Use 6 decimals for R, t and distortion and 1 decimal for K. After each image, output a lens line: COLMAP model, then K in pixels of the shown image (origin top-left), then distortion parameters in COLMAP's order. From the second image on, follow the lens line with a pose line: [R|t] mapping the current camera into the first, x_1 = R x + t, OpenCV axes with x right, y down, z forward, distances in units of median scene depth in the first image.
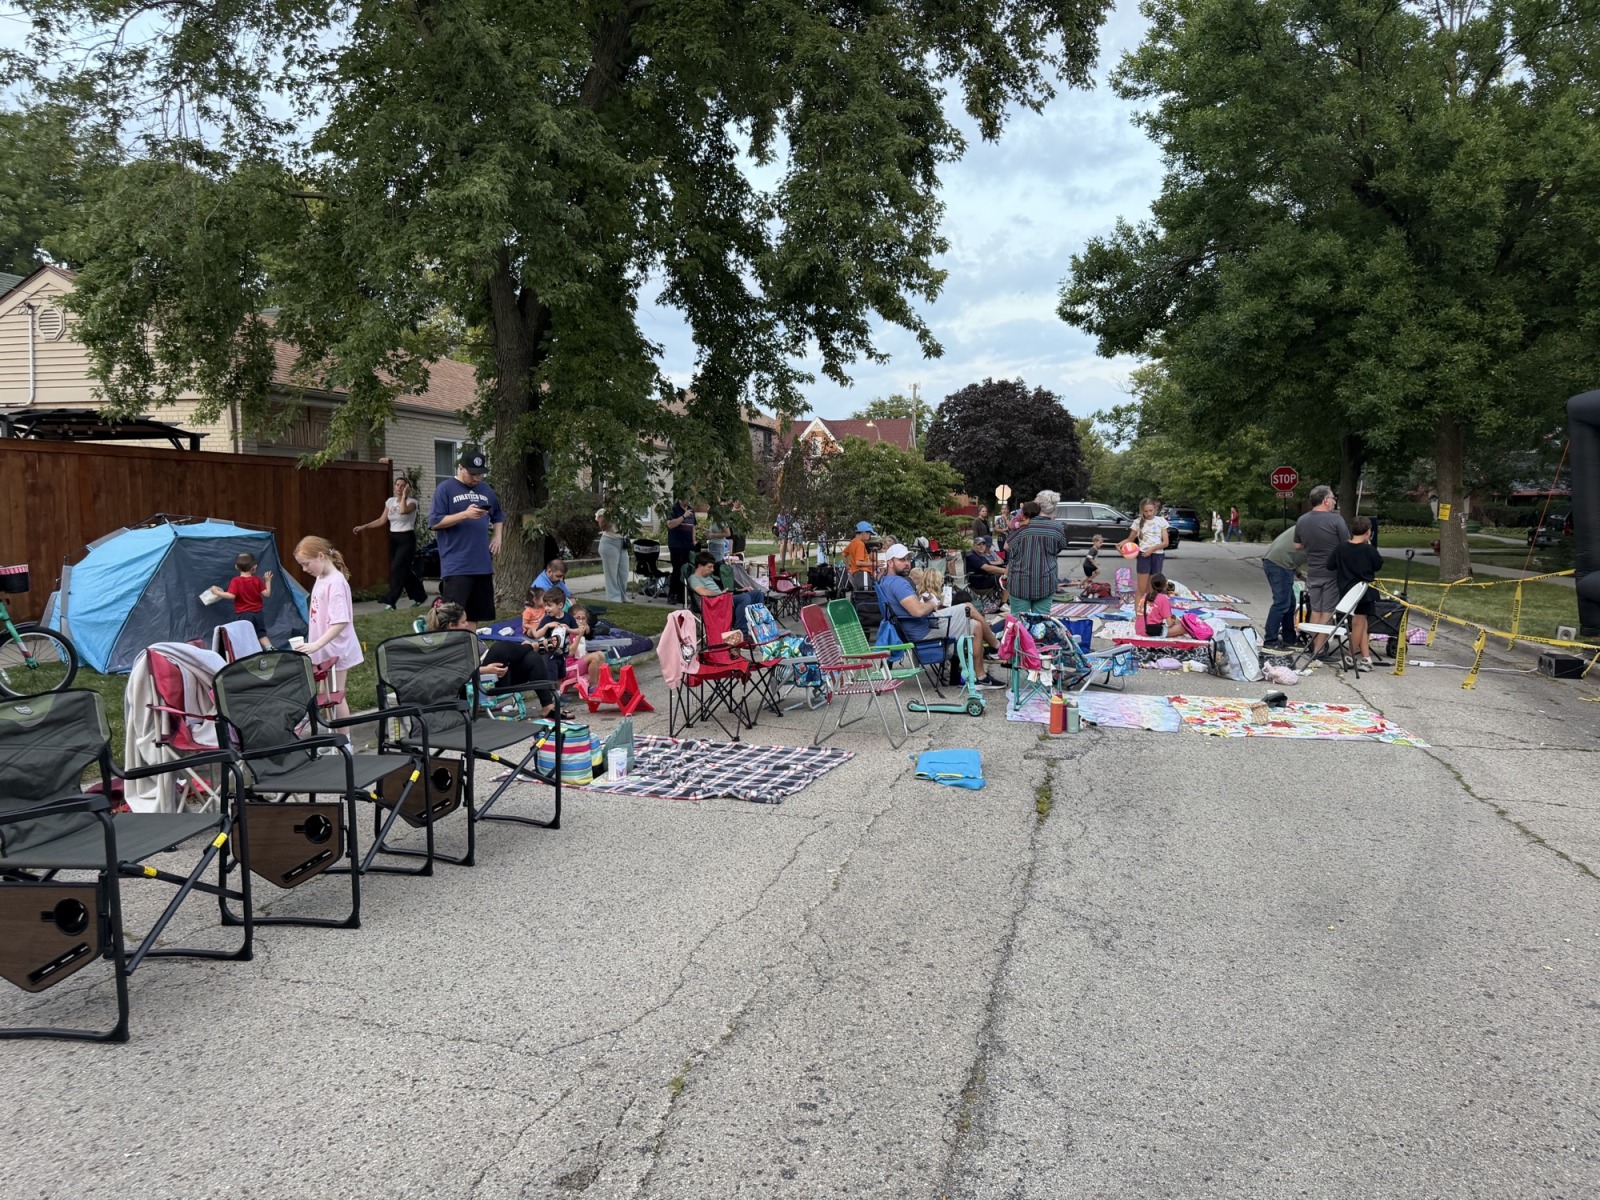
lens RADIAL K [[1127.9, 0, 777.9], [0, 1127.9, 625.5], [0, 0, 1]] dist [0.016590, -0.034768]
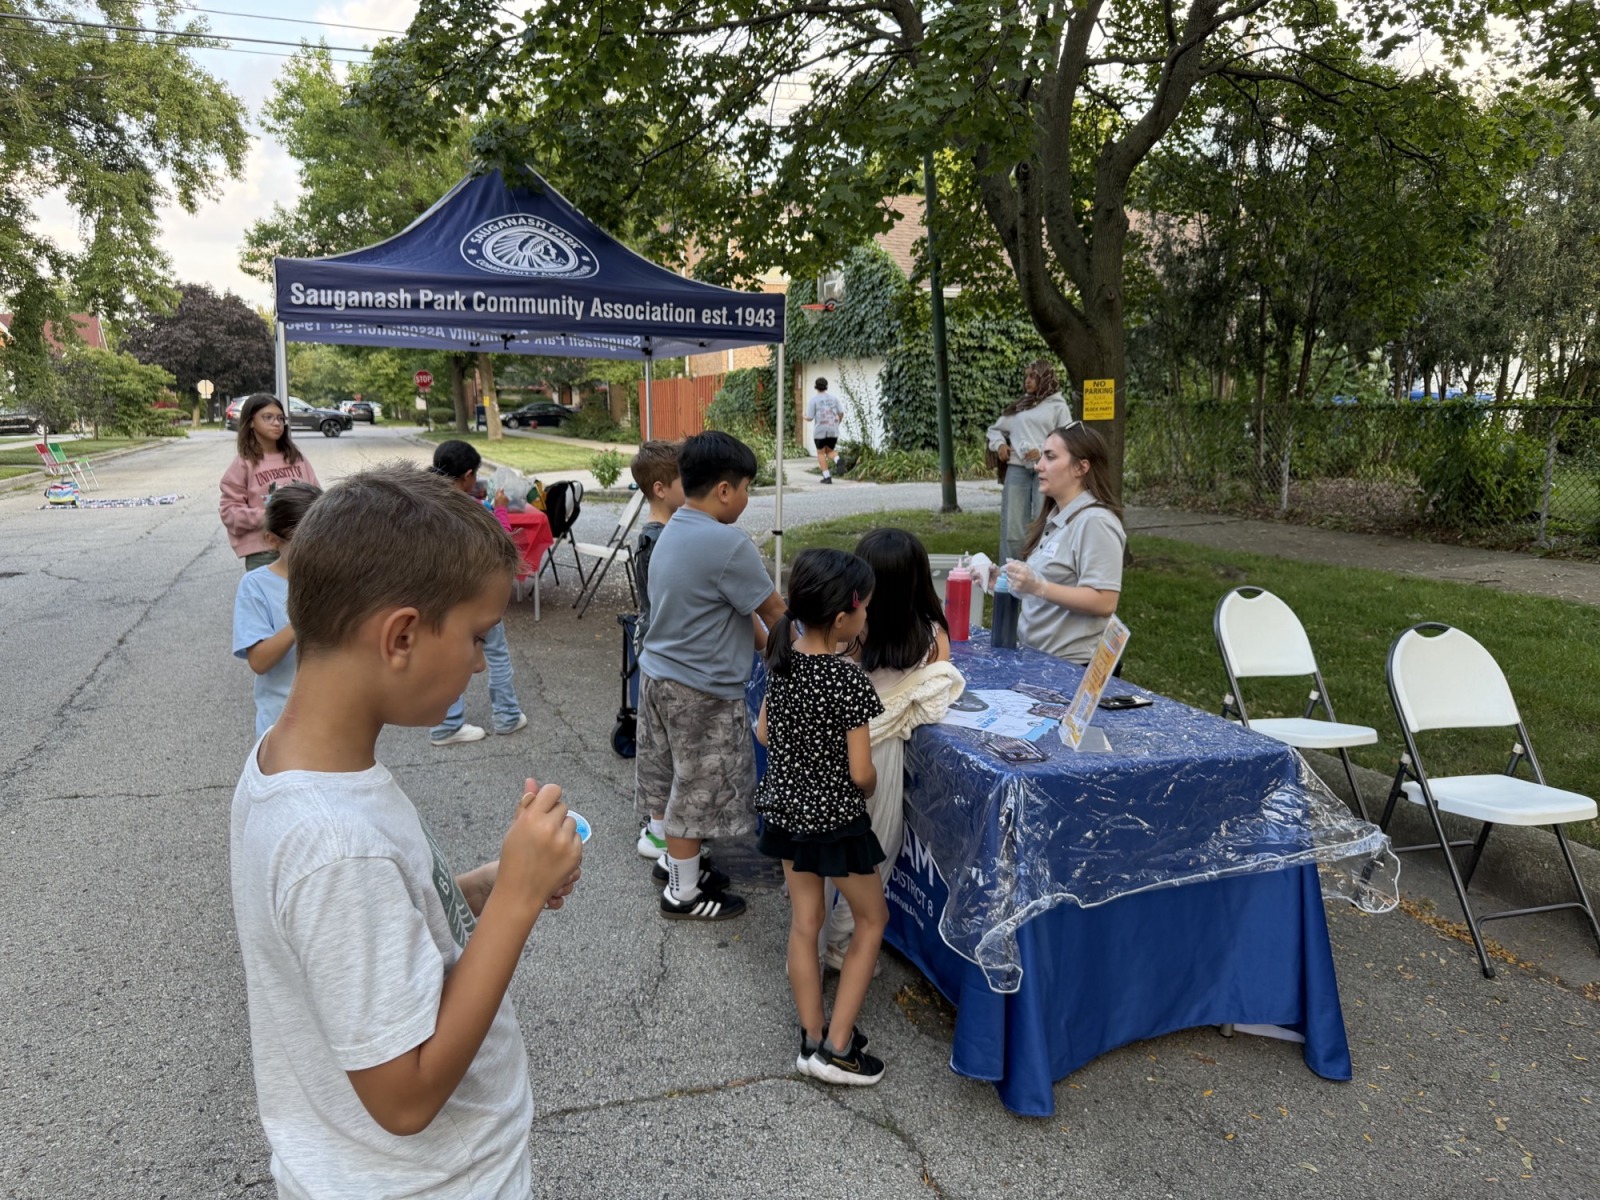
lens RADIAL K [[1132.9, 0, 788.2], [0, 1132.9, 597.4], [0, 0, 1]] dist [0.030041, -0.029892]
pose [[0.784459, -0.118303, 0.608792, -0.196899], [0.076116, 0.992582, 0.094804, 0.086001], [-0.615492, -0.028031, 0.787645, -0.839446]]
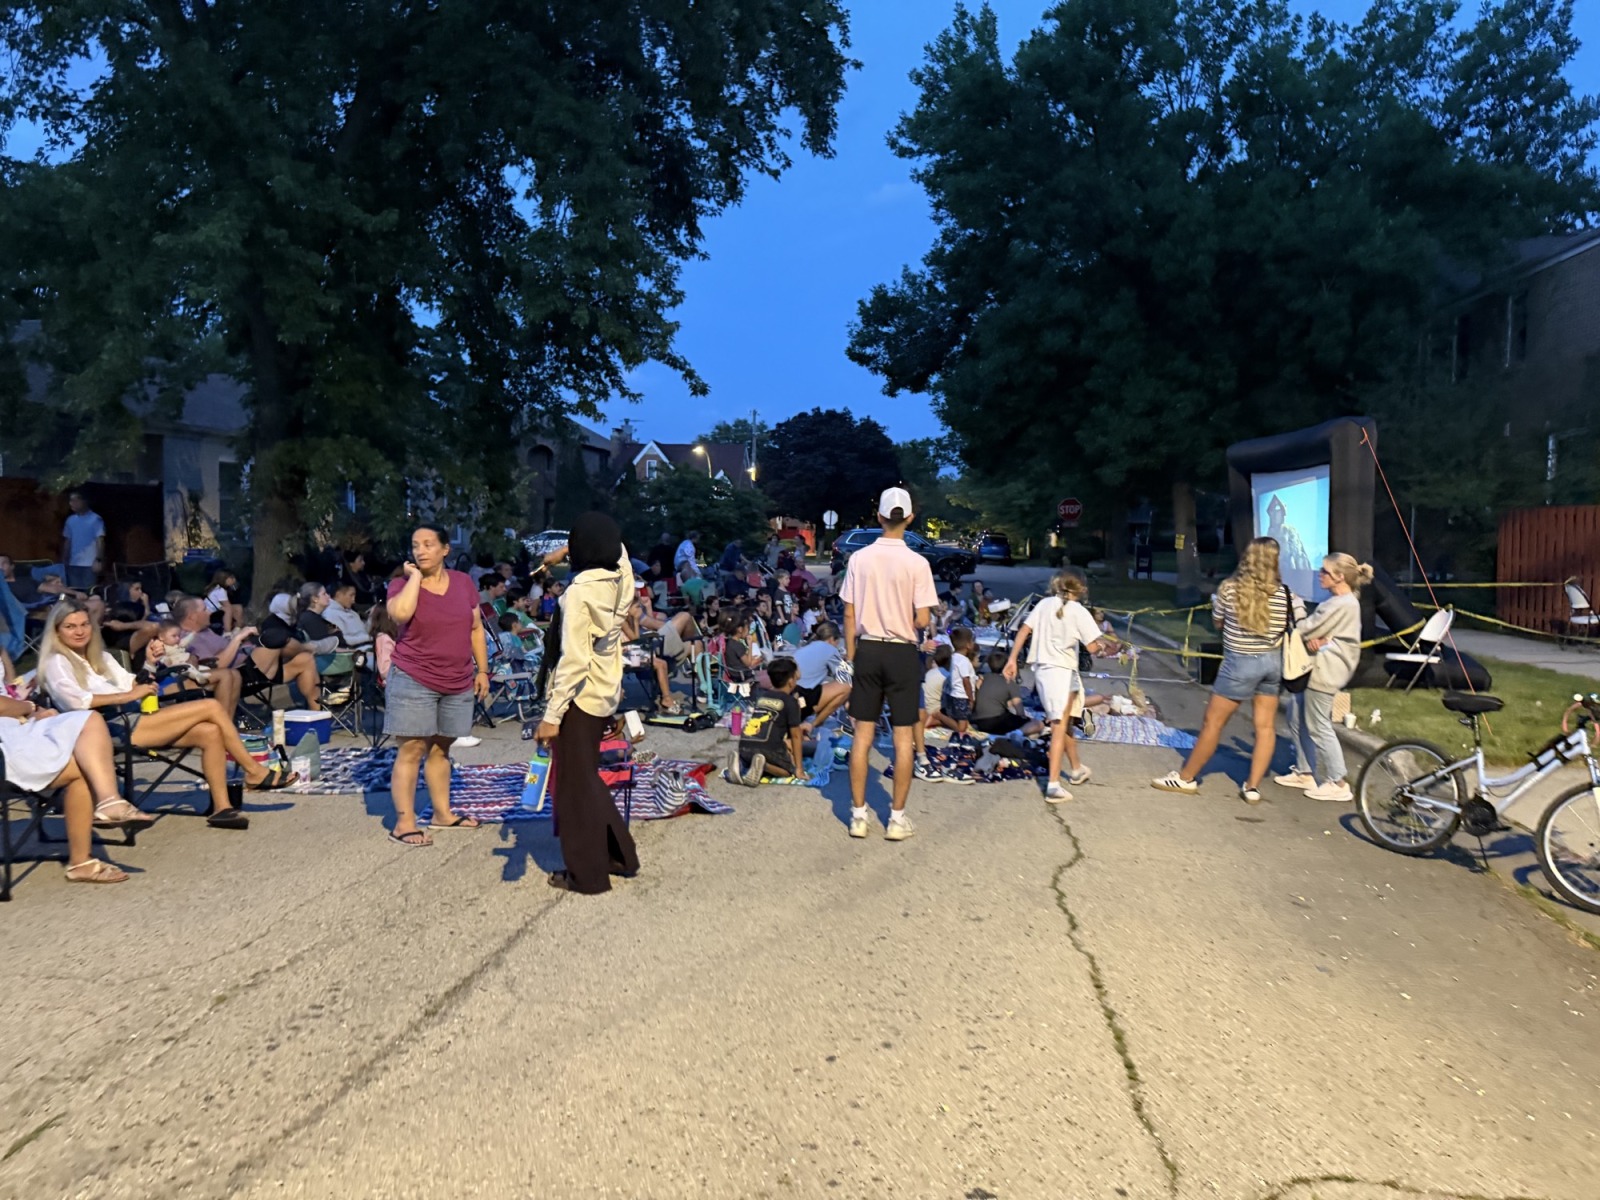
lens RADIAL K [[1130.5, 0, 789.7], [0, 1130.5, 623.2], [0, 0, 1]] dist [0.020687, -0.036157]
pose [[0.989938, -0.002503, 0.141482, 0.057866], [0.005617, 0.999751, -0.021614, 0.001980], [-0.141393, 0.022192, 0.989705, -0.057967]]
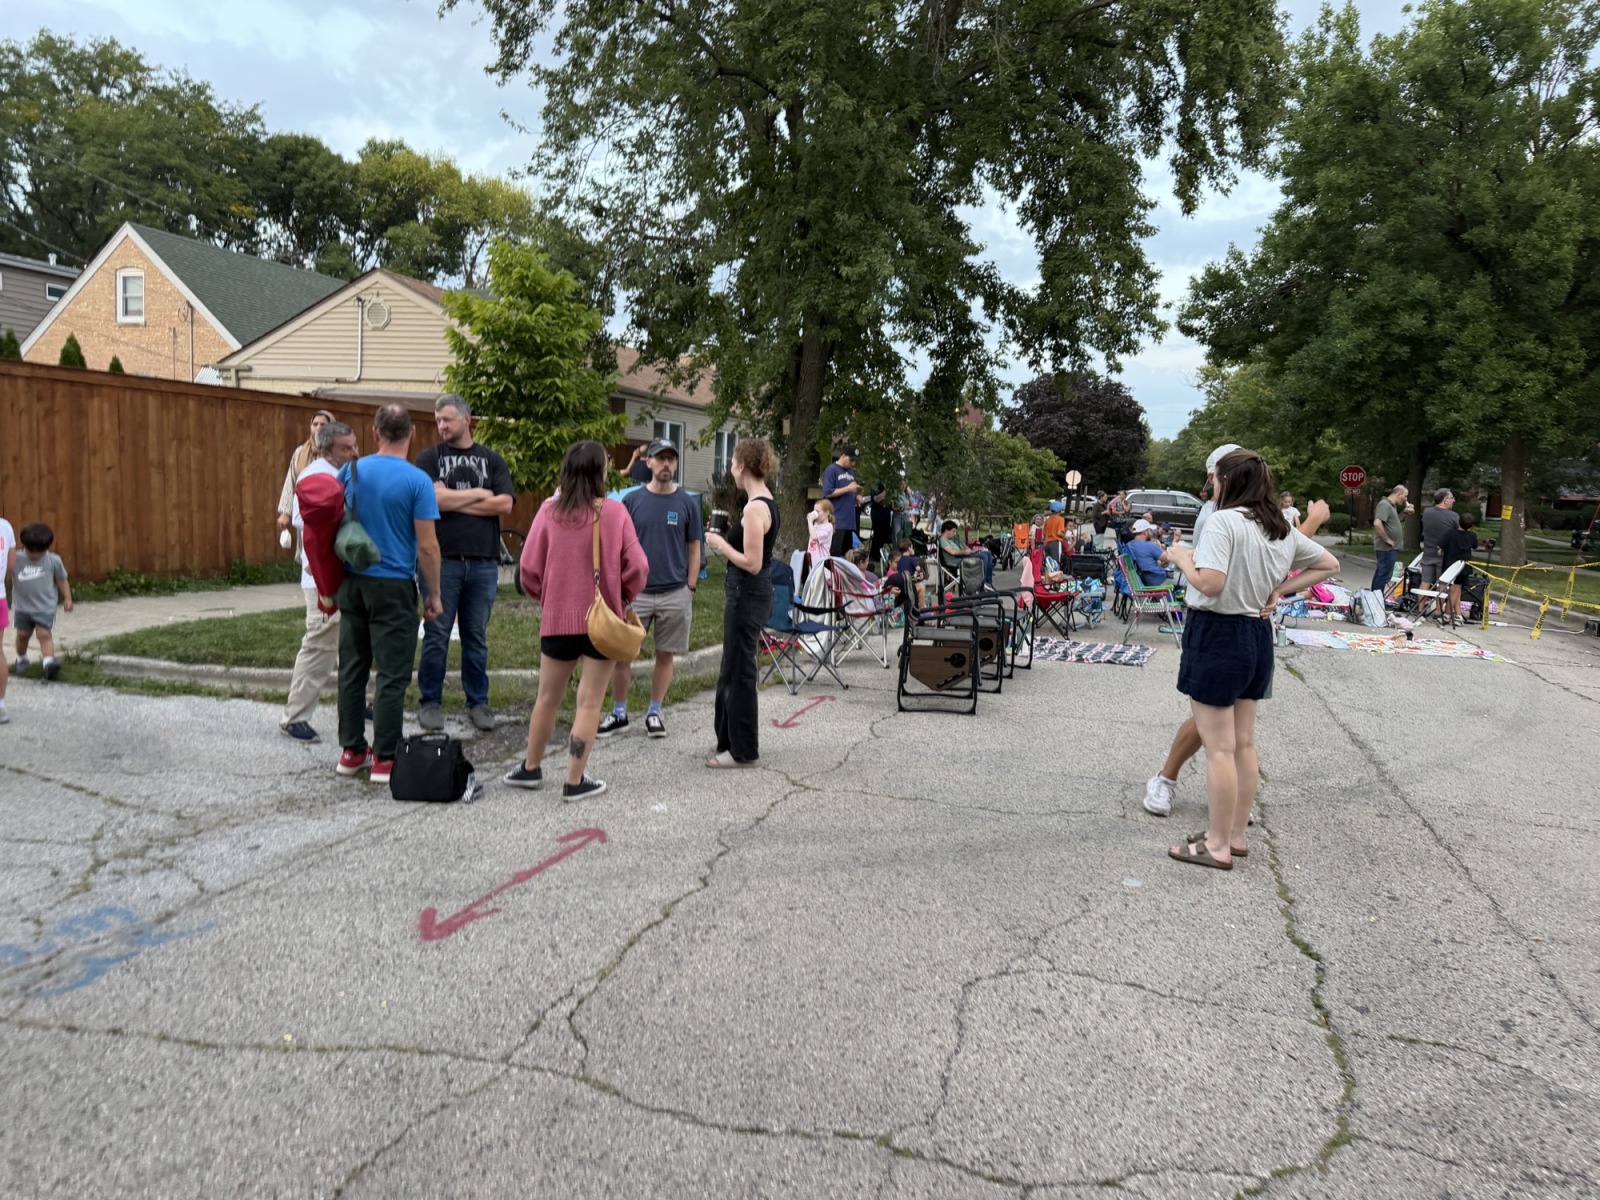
lens RADIAL K [[1127.0, 0, 774.4], [0, 1127.0, 635.6], [0, 0, 1]] dist [0.014510, -0.029871]
pose [[0.998855, 0.041928, -0.023024, -0.163381], [-0.041178, 0.998635, 0.032135, 0.024732], [0.024340, -0.031150, 0.999218, -0.230103]]
